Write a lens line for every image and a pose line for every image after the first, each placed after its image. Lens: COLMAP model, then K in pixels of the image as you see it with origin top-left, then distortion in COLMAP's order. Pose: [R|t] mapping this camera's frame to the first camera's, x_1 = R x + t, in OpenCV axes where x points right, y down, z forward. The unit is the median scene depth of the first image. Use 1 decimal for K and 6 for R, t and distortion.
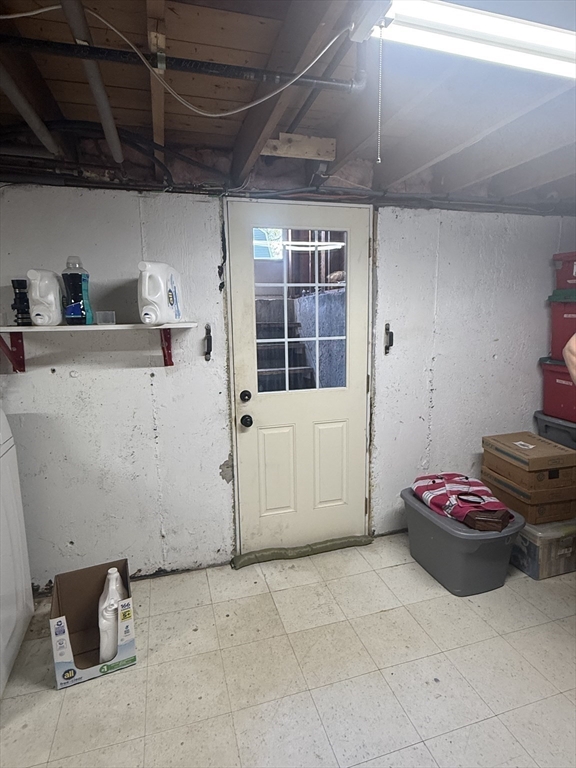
lens RADIAL K [[428.0, 0, 285.1], [0, 428.0, 383.9], [0, 0, 1]] dist [0.005239, -0.000665]
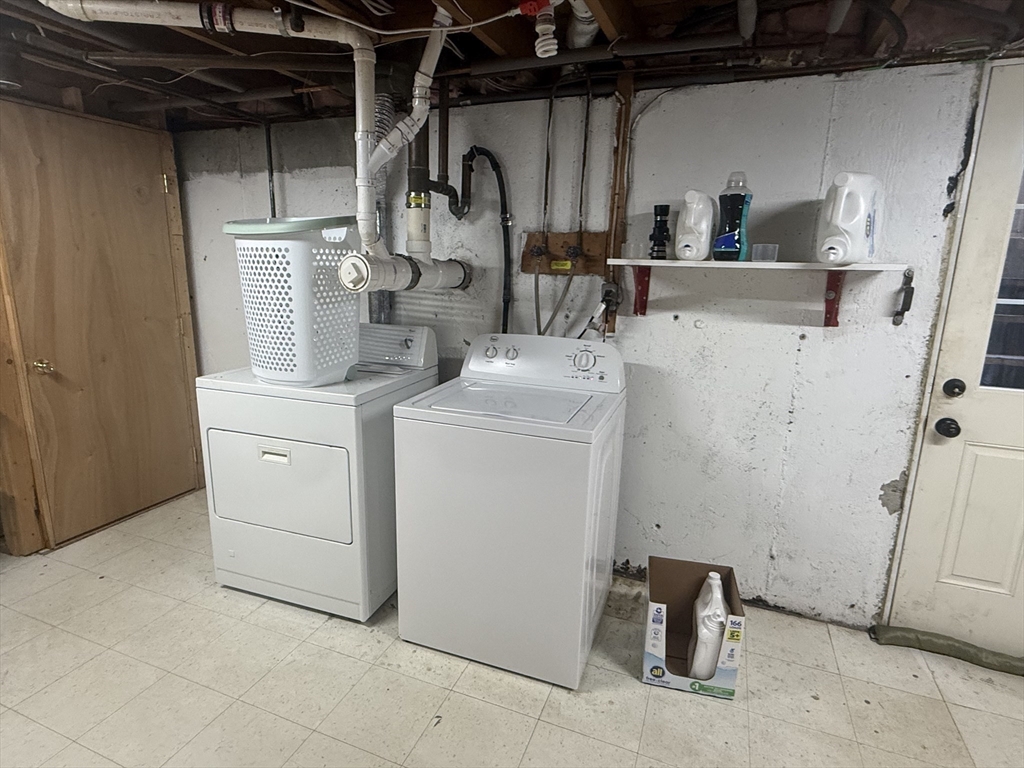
lens RADIAL K [[570.6, 0, 507.5], [0, 570.6, 382.1], [0, 0, 1]] dist [0.005239, -0.000665]
pose [[0.781752, 0.163426, -0.601794, -0.111178], [-0.134398, 0.986524, 0.093317, 0.032505], [0.608934, 0.007929, 0.793181, -0.064686]]
